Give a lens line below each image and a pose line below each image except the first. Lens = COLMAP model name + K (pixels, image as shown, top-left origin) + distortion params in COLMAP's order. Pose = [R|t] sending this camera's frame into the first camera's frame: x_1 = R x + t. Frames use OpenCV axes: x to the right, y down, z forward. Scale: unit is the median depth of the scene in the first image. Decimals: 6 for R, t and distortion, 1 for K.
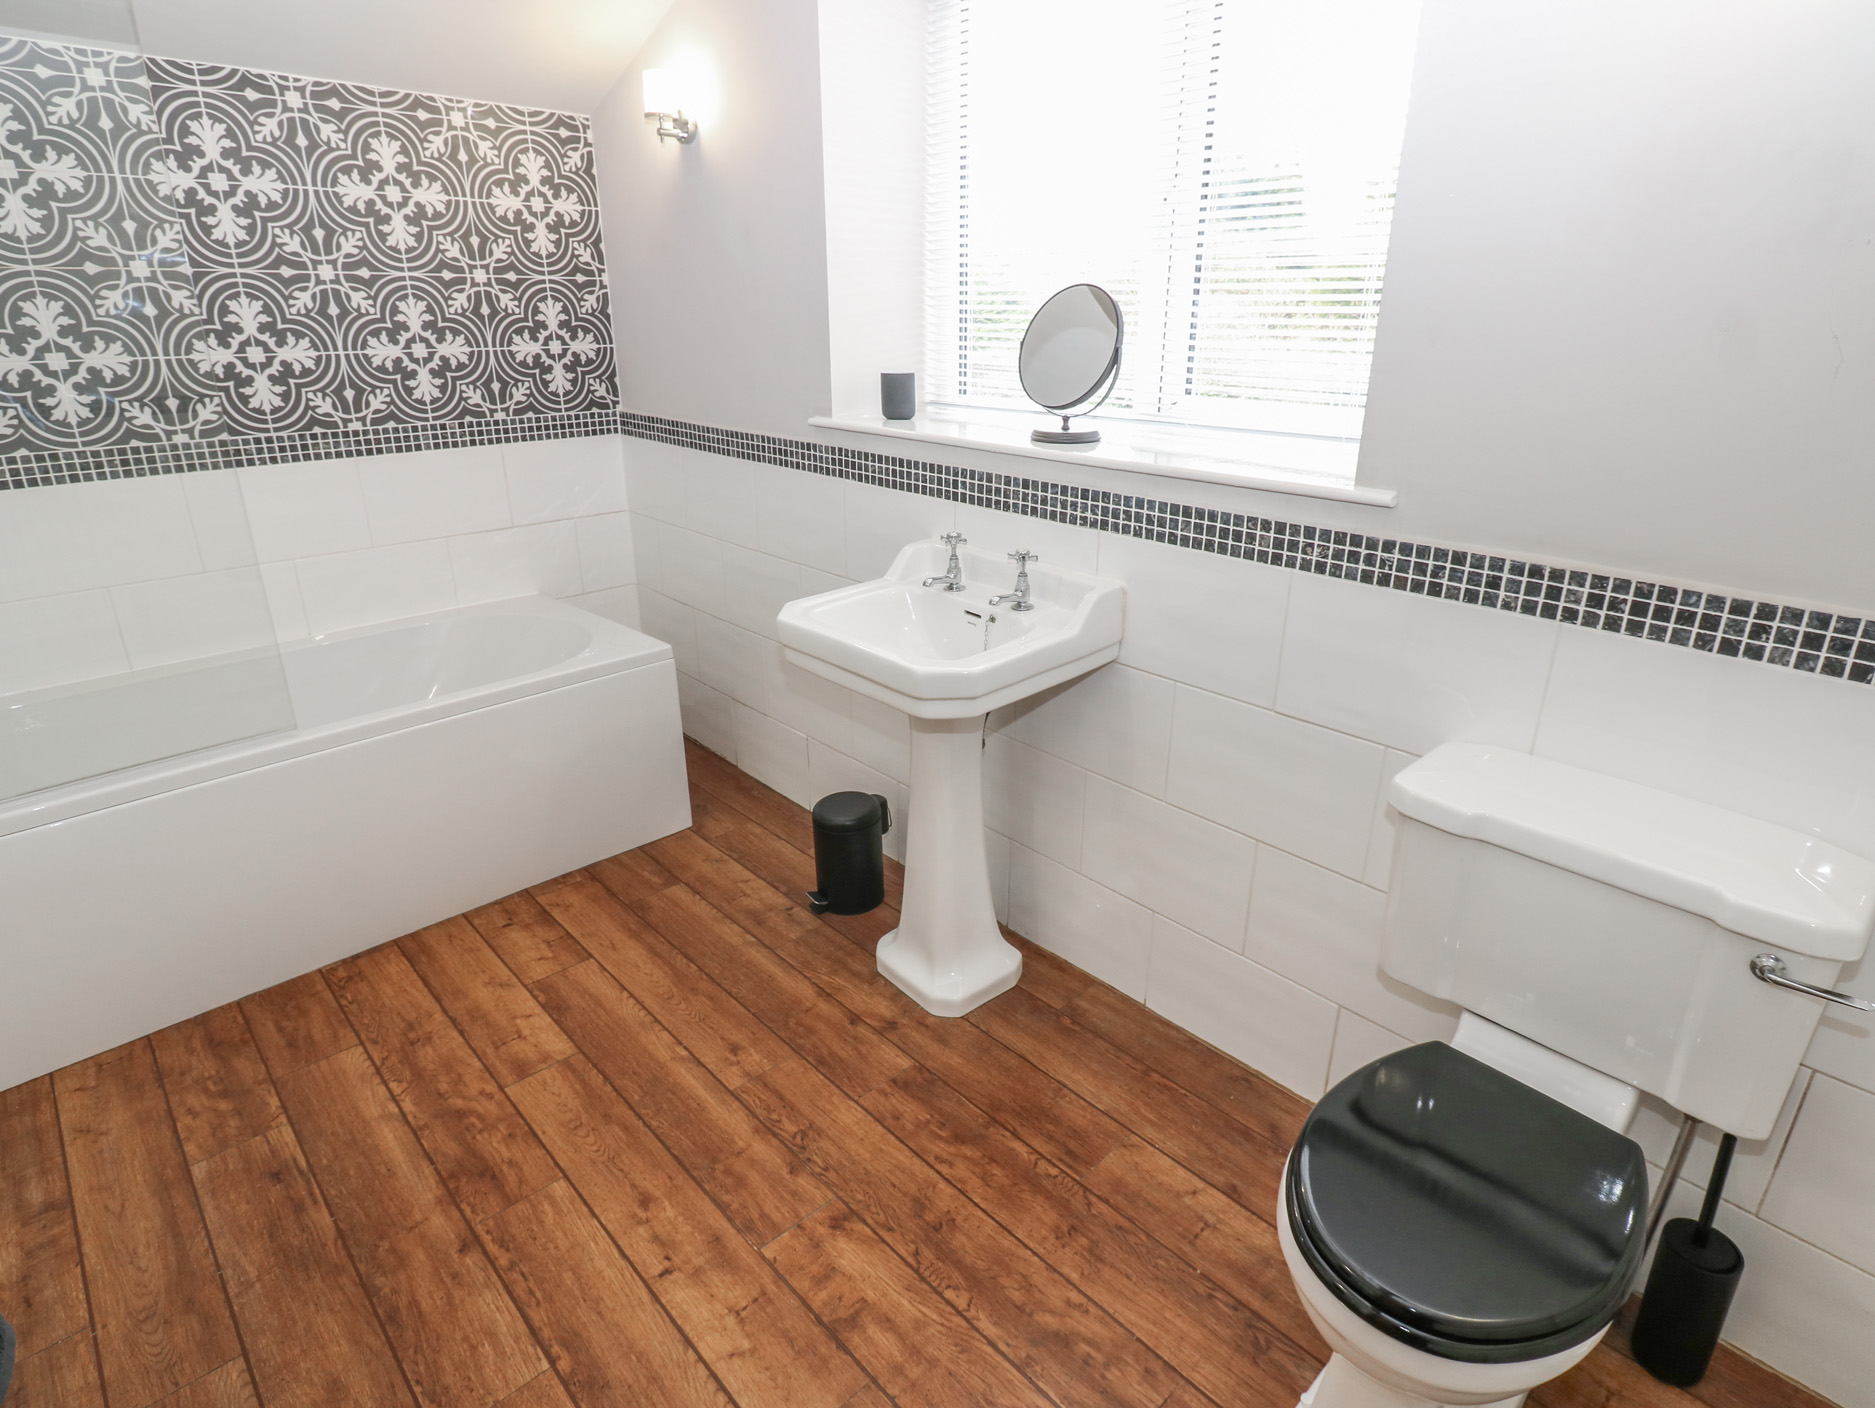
lens RADIAL K [[992.9, 0, 946.3], [0, 992.9, 671.6], [0, 0, 1]] dist [0.002192, -0.015233]
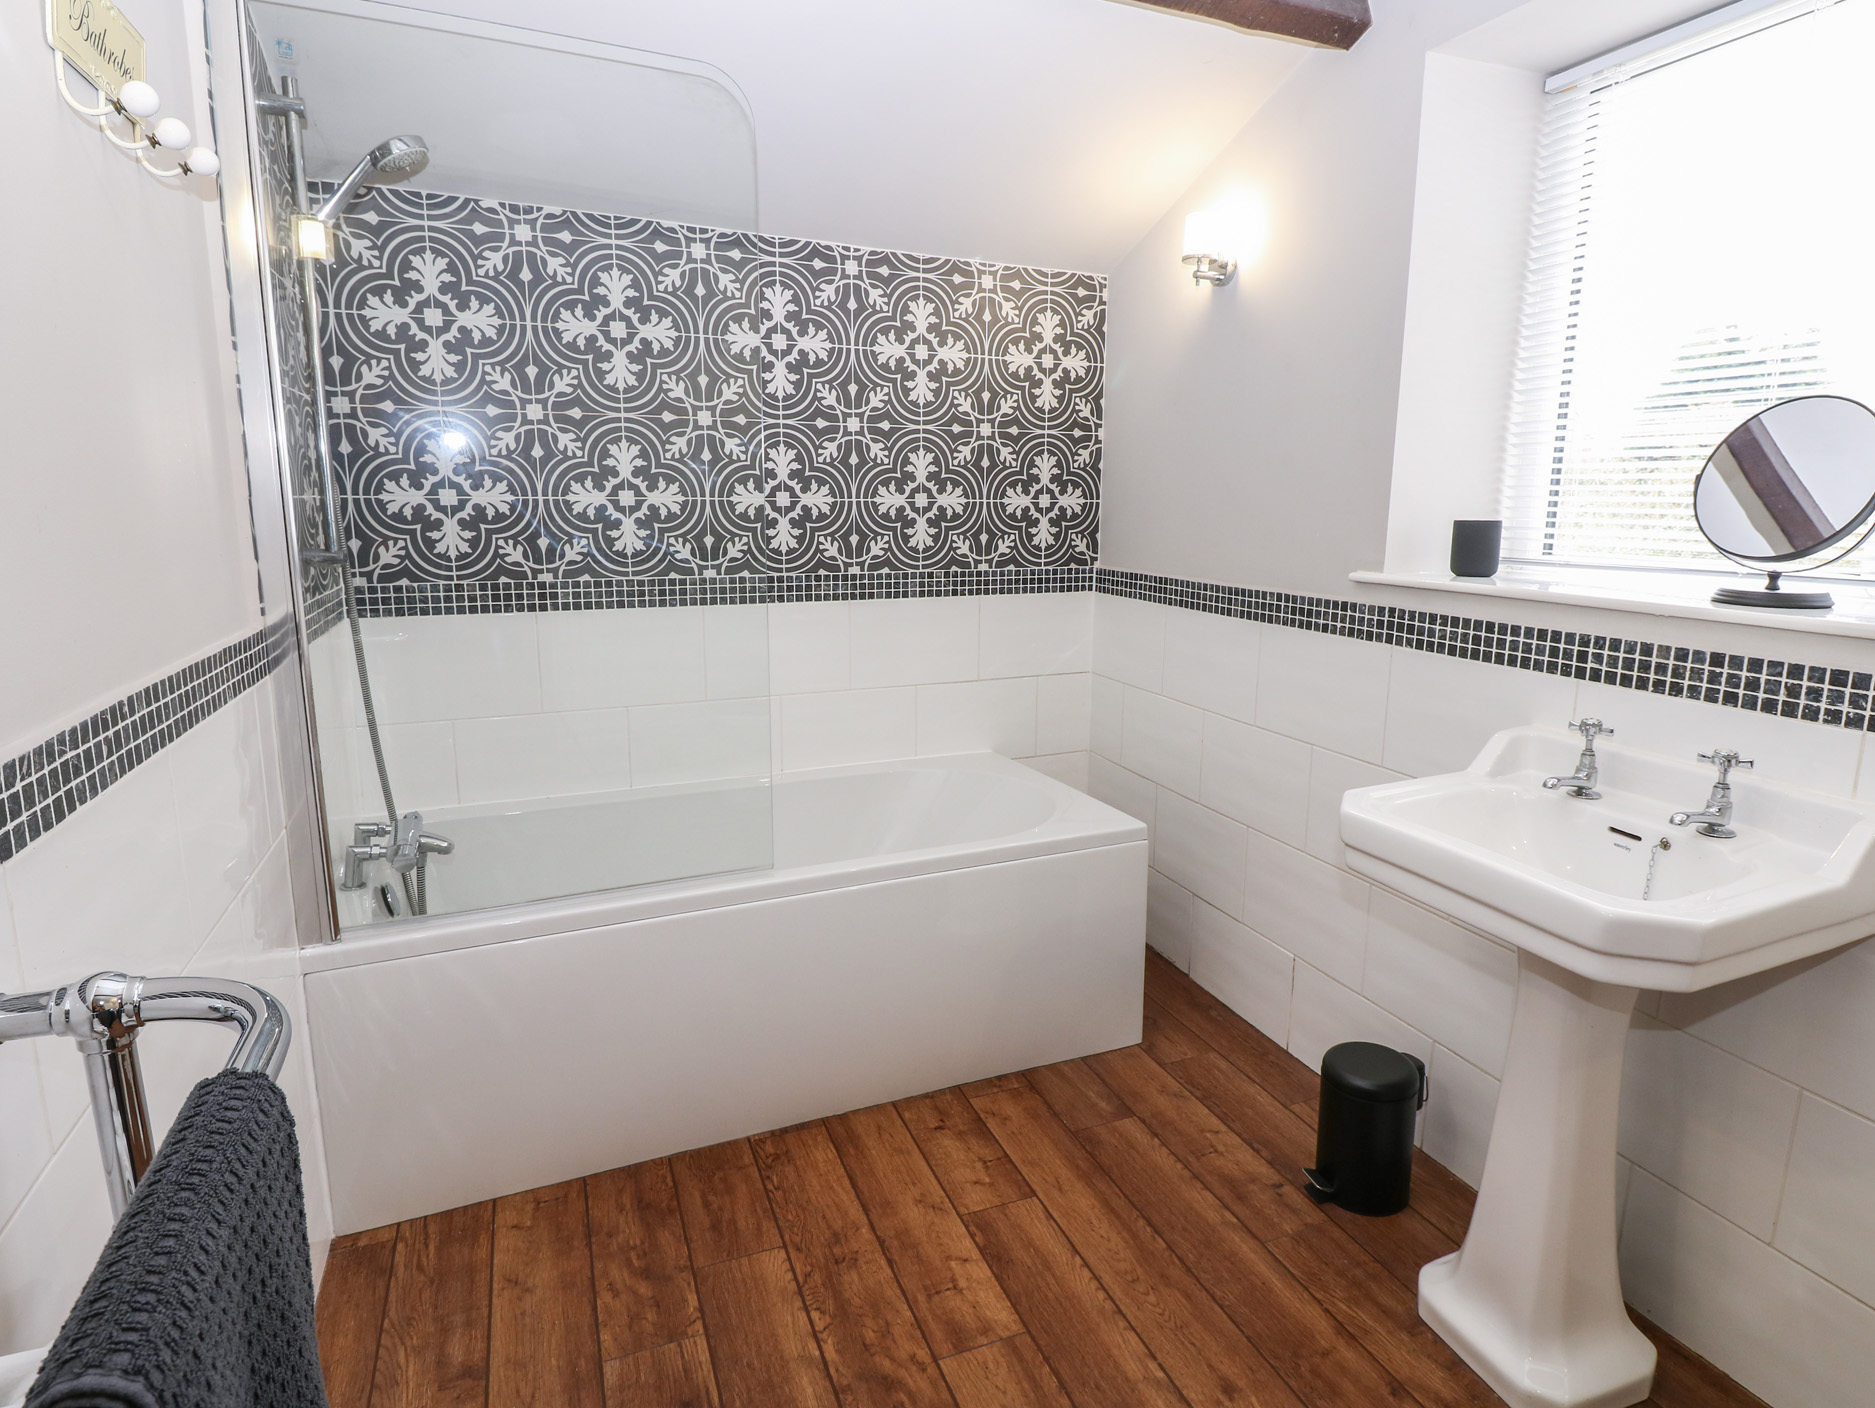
lens RADIAL K [[992.9, 0, 946.3], [0, 992.9, 671.6], [0, 0, 1]] dist [0.002192, -0.015233]
pose [[0.931337, 0.062546, -0.358747, -0.153726], [-0.126505, 0.979355, -0.157672, 0.001754], [0.341479, 0.192230, 0.920022, 0.131995]]
